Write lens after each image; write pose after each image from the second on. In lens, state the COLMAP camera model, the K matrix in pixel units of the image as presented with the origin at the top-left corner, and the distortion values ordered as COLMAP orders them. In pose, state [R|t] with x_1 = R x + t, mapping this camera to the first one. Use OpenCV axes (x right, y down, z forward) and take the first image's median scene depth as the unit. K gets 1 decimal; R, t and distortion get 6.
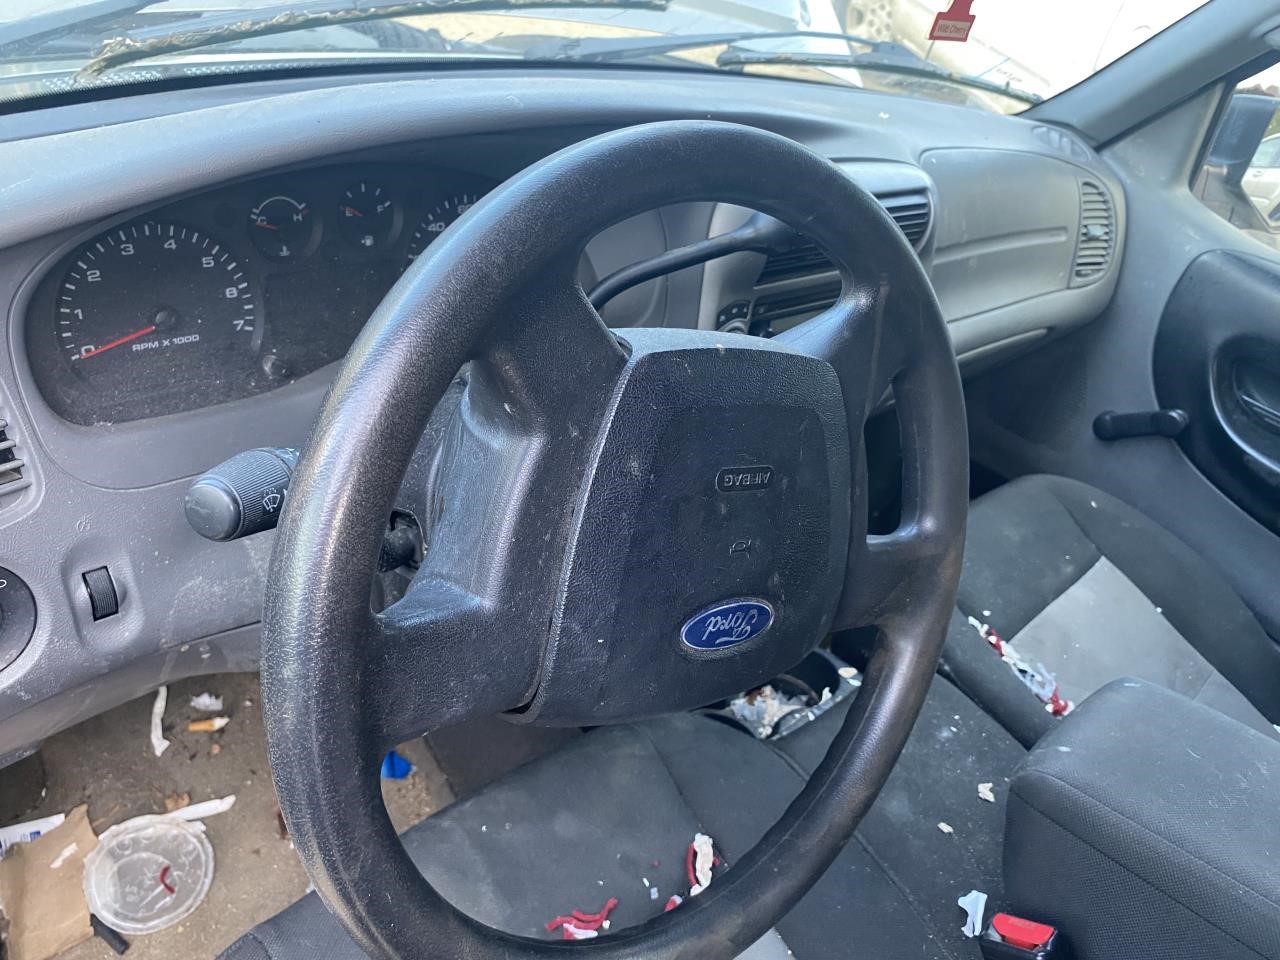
lens RADIAL K [[942.6, 0, 654.0], [0, 942.6, 482.2], [0, 0, 1]] dist [0.001975, -0.004354]
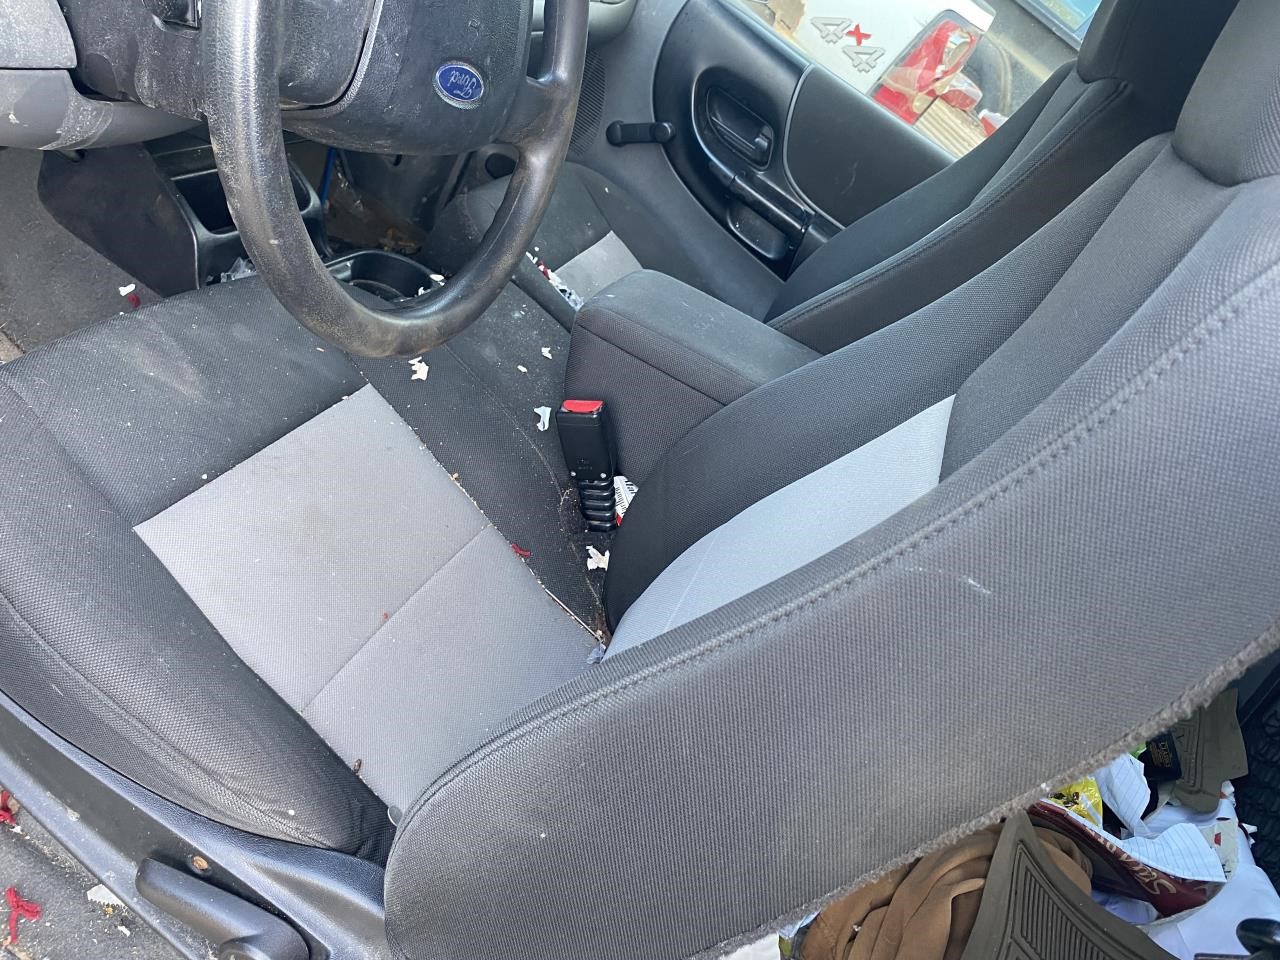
lens RADIAL K [[942.6, 0, 654.0], [0, 942.6, 482.2], [0, 0, 1]] dist [0.001975, -0.004354]
pose [[0.855375, -0.041490, 0.516346, -0.200895], [-0.072419, 0.977420, 0.198508, 0.200092], [-0.512923, -0.207192, 0.833056, -0.228990]]
